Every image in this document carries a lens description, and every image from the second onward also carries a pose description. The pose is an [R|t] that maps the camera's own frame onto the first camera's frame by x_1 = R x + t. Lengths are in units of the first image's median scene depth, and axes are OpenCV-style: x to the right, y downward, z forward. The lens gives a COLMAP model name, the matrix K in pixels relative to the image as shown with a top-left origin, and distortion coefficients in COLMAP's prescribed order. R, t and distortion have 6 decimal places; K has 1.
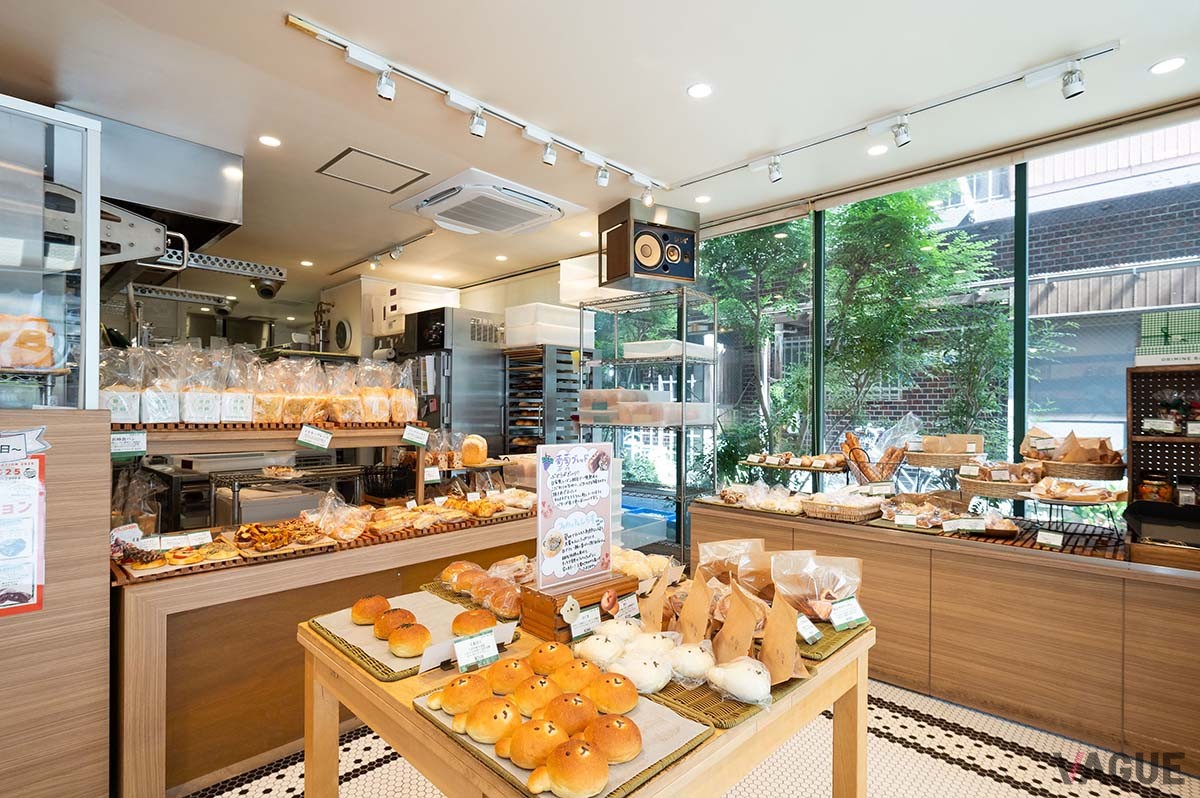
lens RADIAL K [[583.3, 0, 595.7], [0, 583.3, 404.2], [0, 0, 1]] dist [-0.005099, -0.000741]
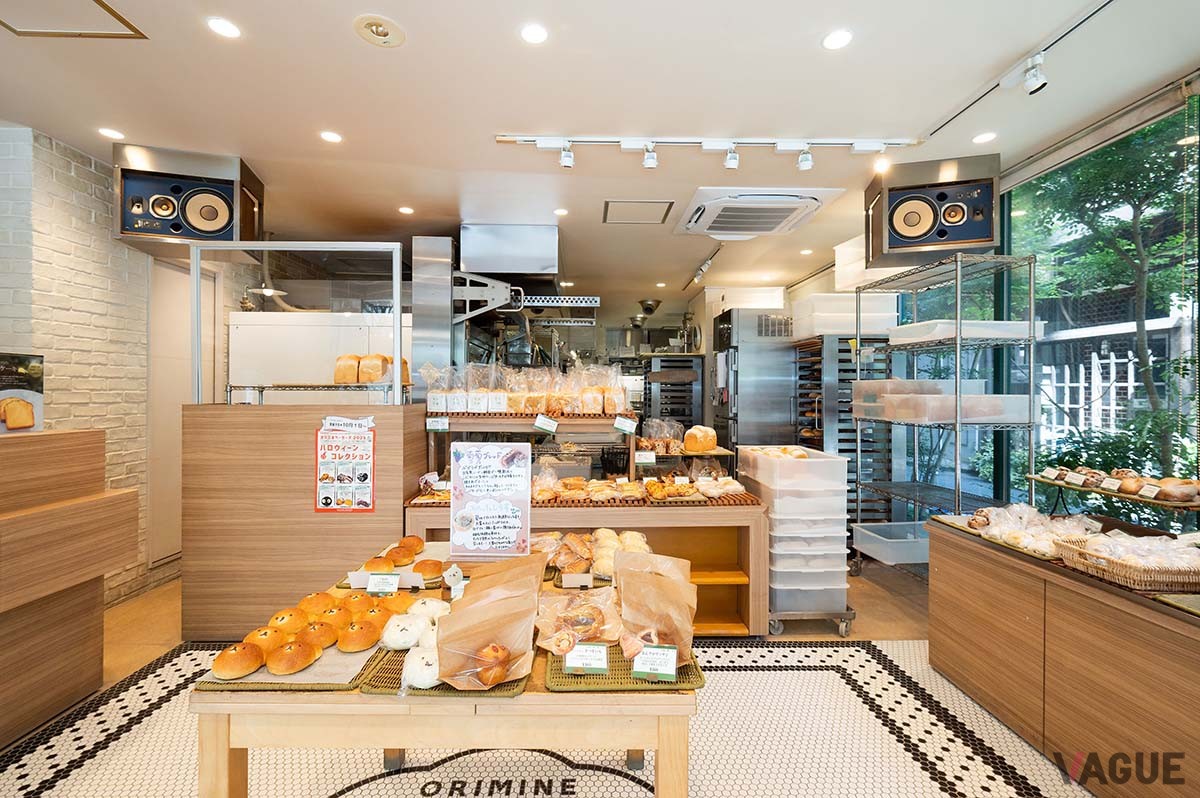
lens RADIAL K [[517.1, 0, 596.7], [0, 517.1, 387.1], [0, 0, 1]] dist [-0.002740, 0.000252]
pose [[0.709896, -0.010422, -0.704230, 0.381553], [0.007762, 0.999946, -0.006974, -0.016789], [0.704264, -0.000516, 0.709938, 0.169547]]
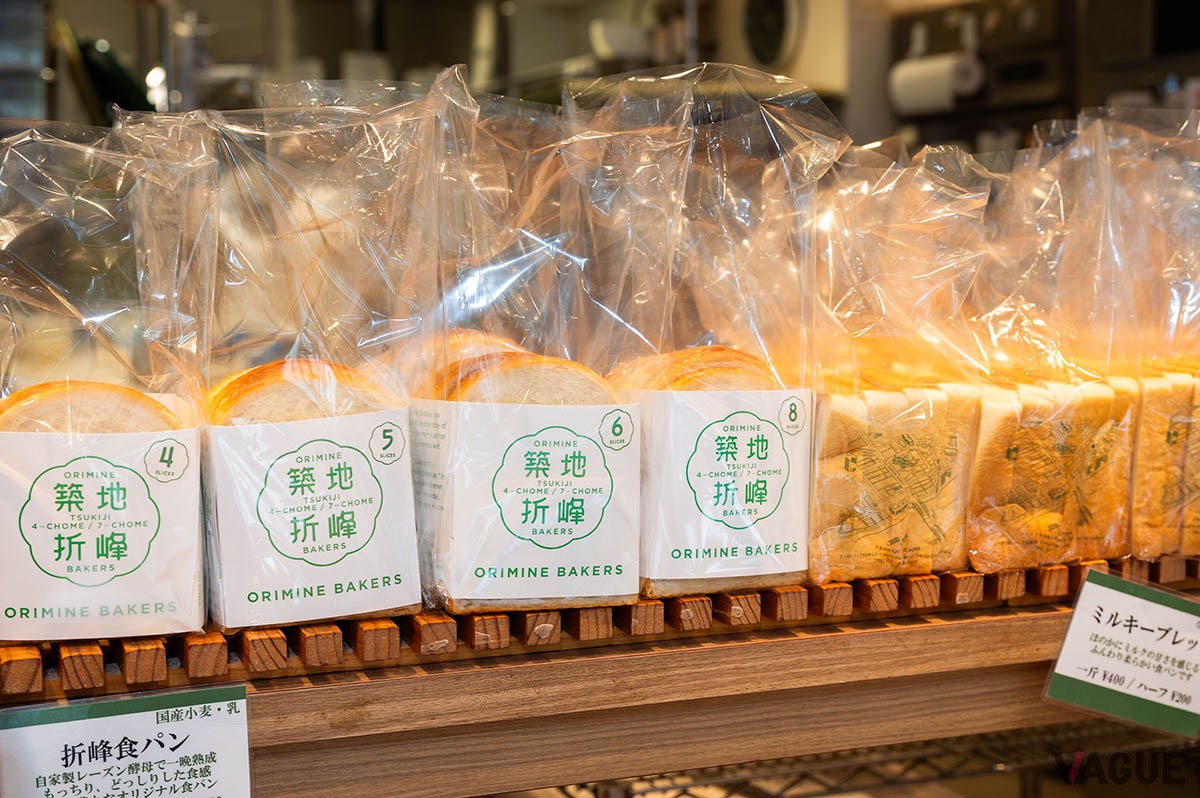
lens RADIAL K [[1761.3, 0, 600.0], [0, 1761.3, 399.0], [0, 0, 1]] dist [-0.012625, -0.002626]
pose [[0.908883, 0.020646, -0.416539, -0.339794], [0.021796, 0.995058, 0.096878, -0.045387], [0.416480, -0.097129, 0.903941, 0.429031]]
